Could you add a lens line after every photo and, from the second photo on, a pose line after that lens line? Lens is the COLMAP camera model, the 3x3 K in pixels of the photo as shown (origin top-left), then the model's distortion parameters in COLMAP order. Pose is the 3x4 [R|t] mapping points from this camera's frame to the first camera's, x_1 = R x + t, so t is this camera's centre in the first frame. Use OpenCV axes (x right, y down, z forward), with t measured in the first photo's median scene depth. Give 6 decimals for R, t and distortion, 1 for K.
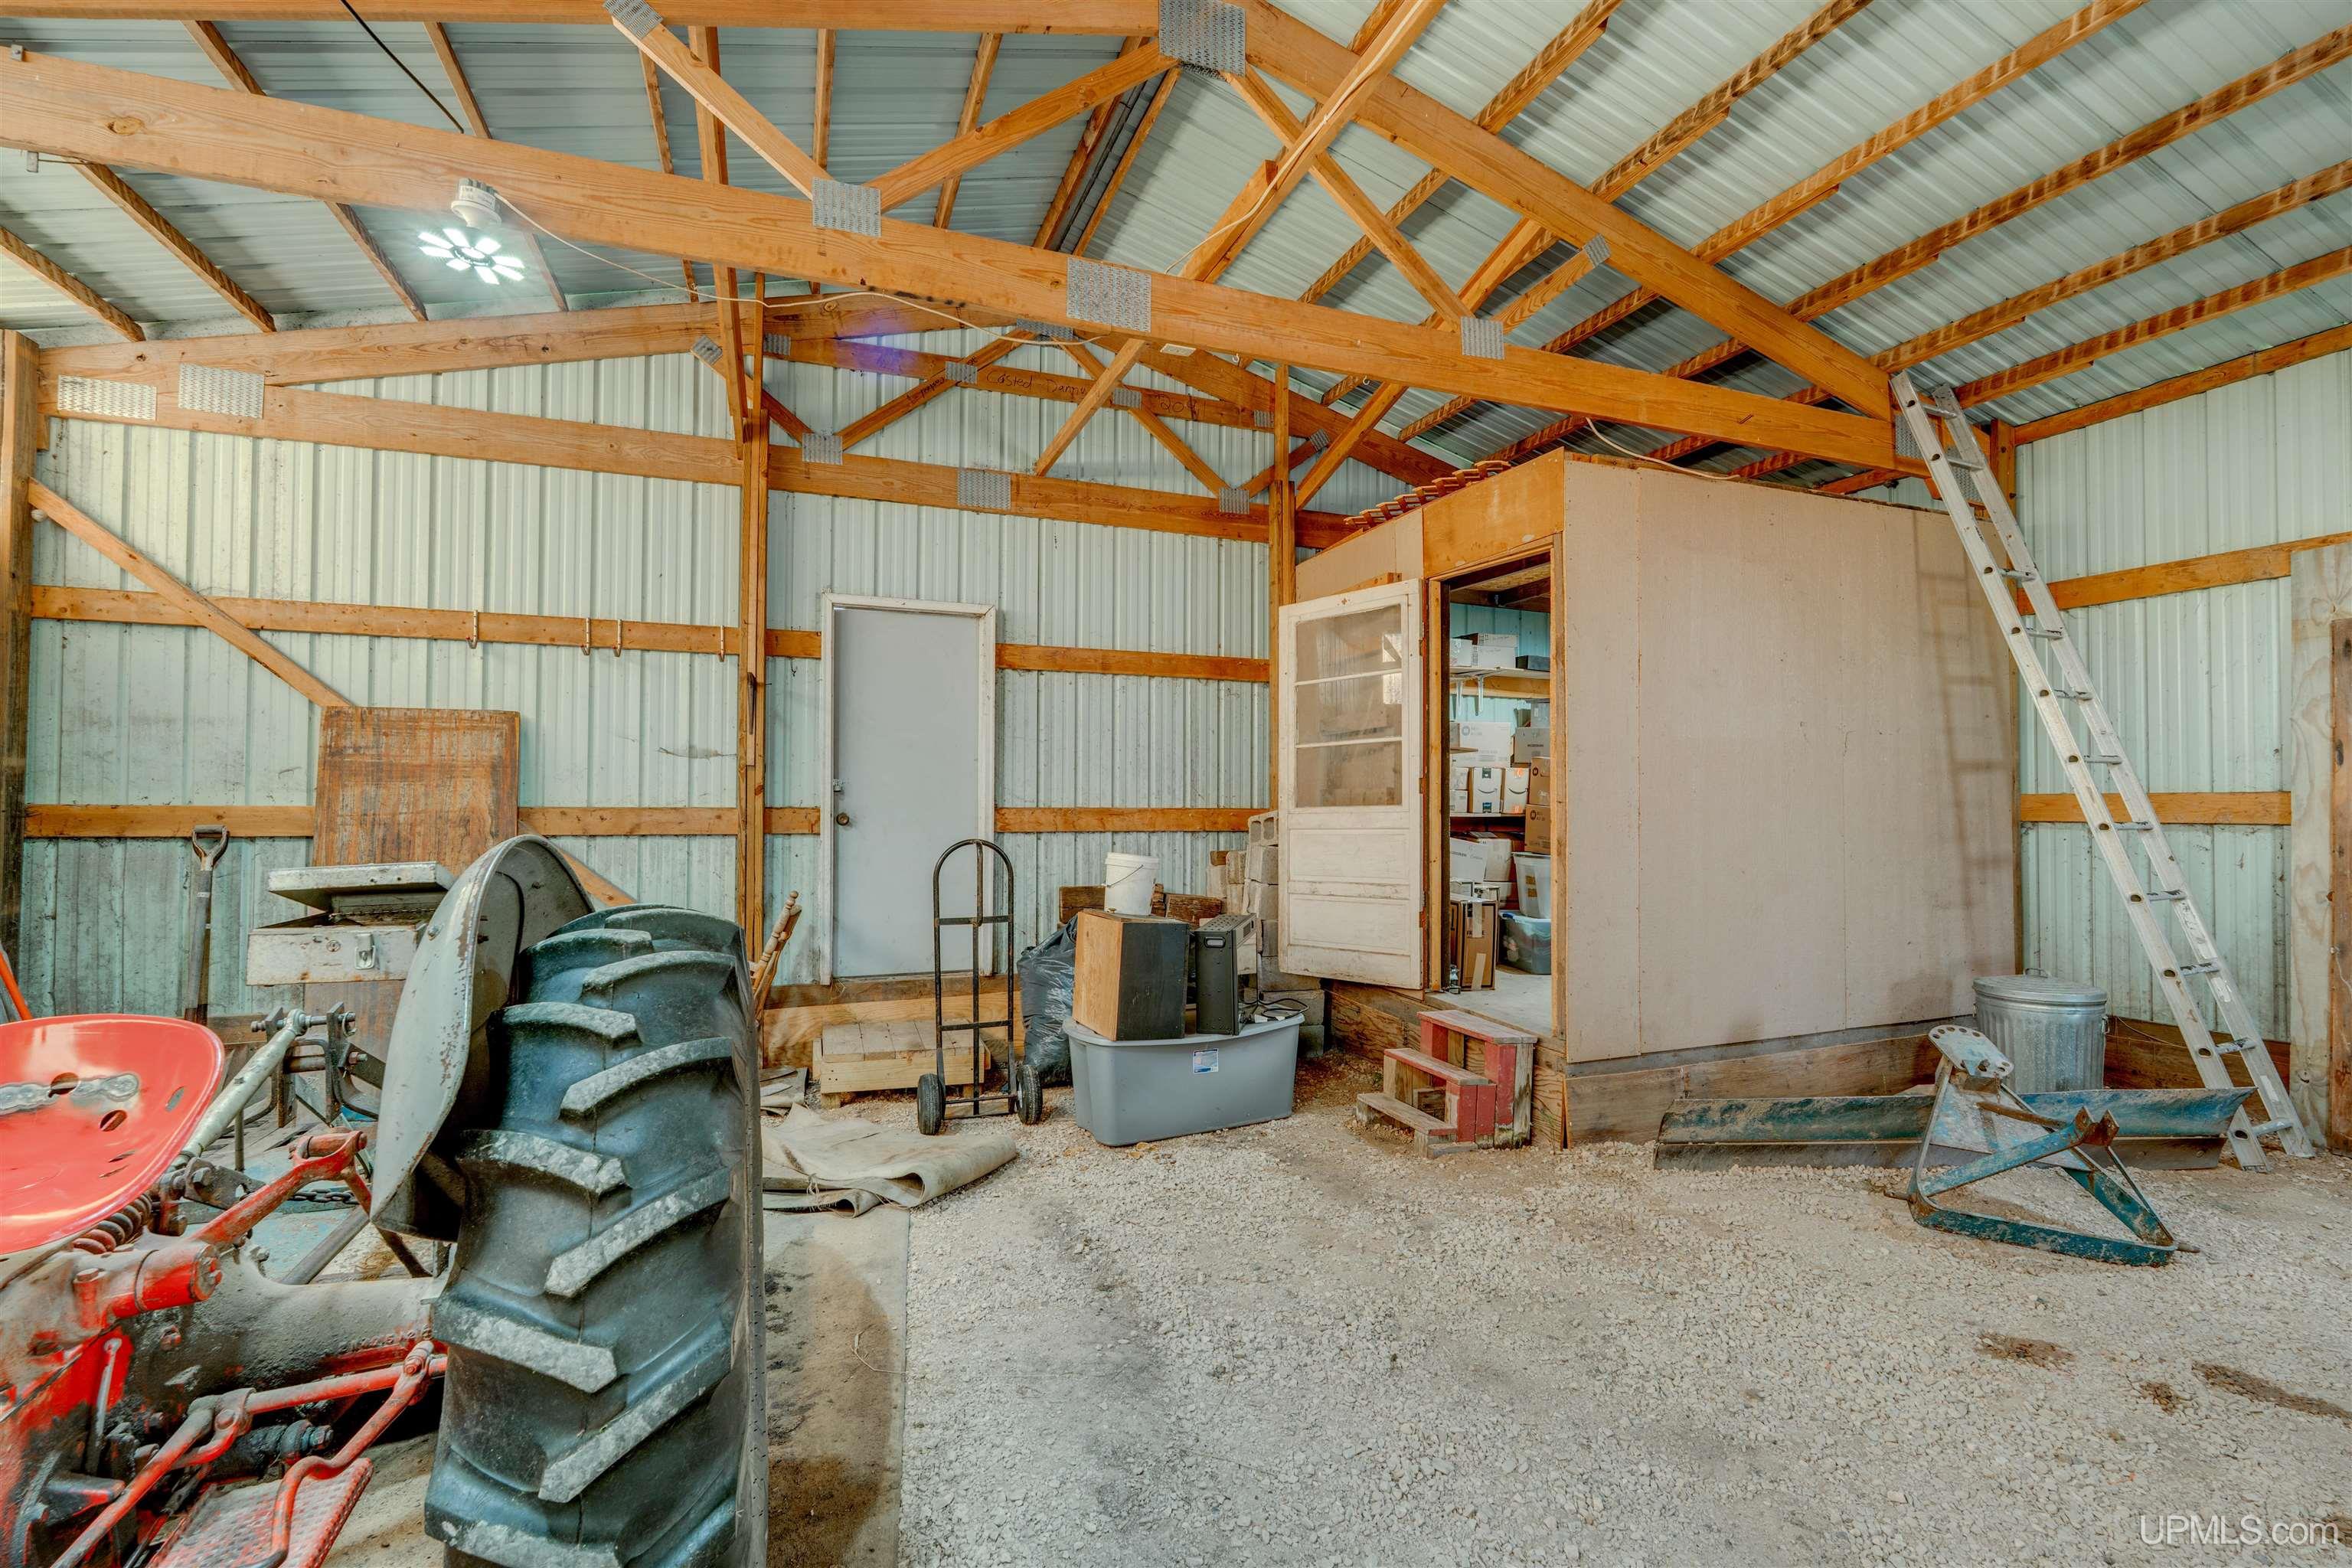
lens RADIAL K [[1035.2, 0, 1176.0], [0, 1035.2, 784.0], [0, 0, 1]] dist [-0.003023, 0.000241]
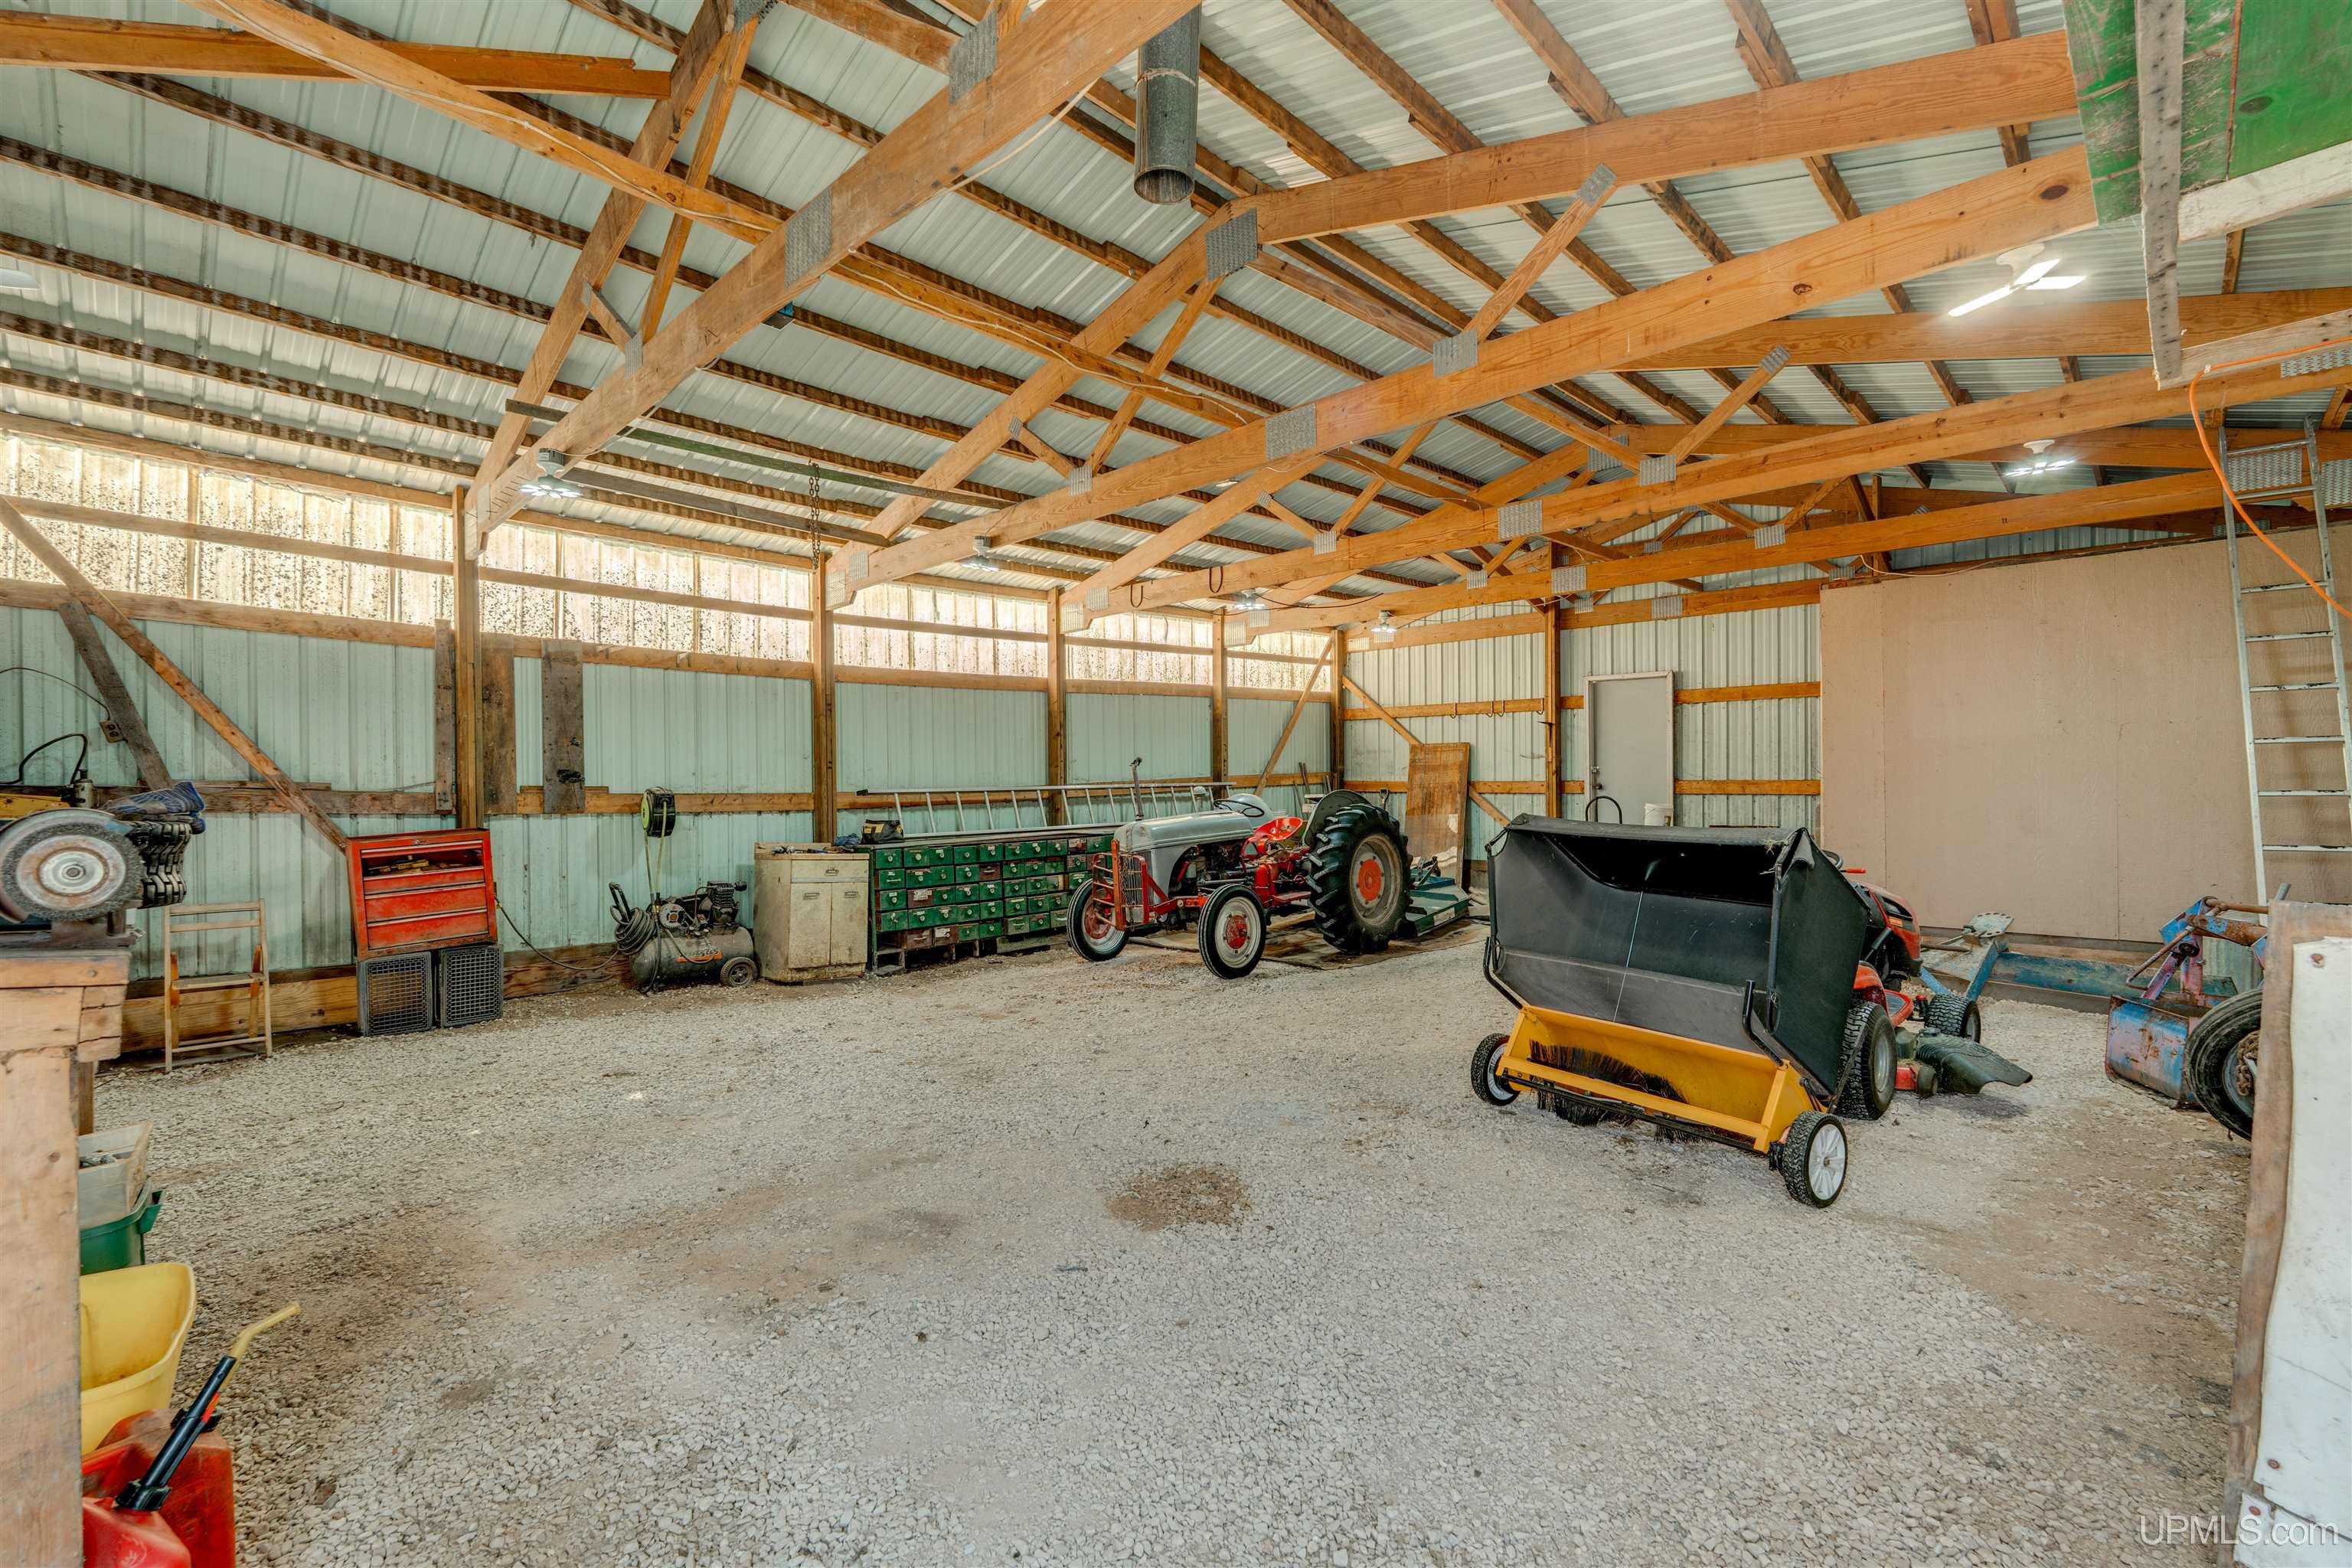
lens RADIAL K [[1035.2, 0, 1176.0], [0, 1035.2, 784.0], [0, 0, 1]] dist [-0.003023, 0.000241]
pose [[0.425716, -0.004182, -0.904847, 1.243038], [0.022139, 0.999738, 0.005796, -0.000854], [0.904586, -0.022500, 0.425697, -0.652540]]
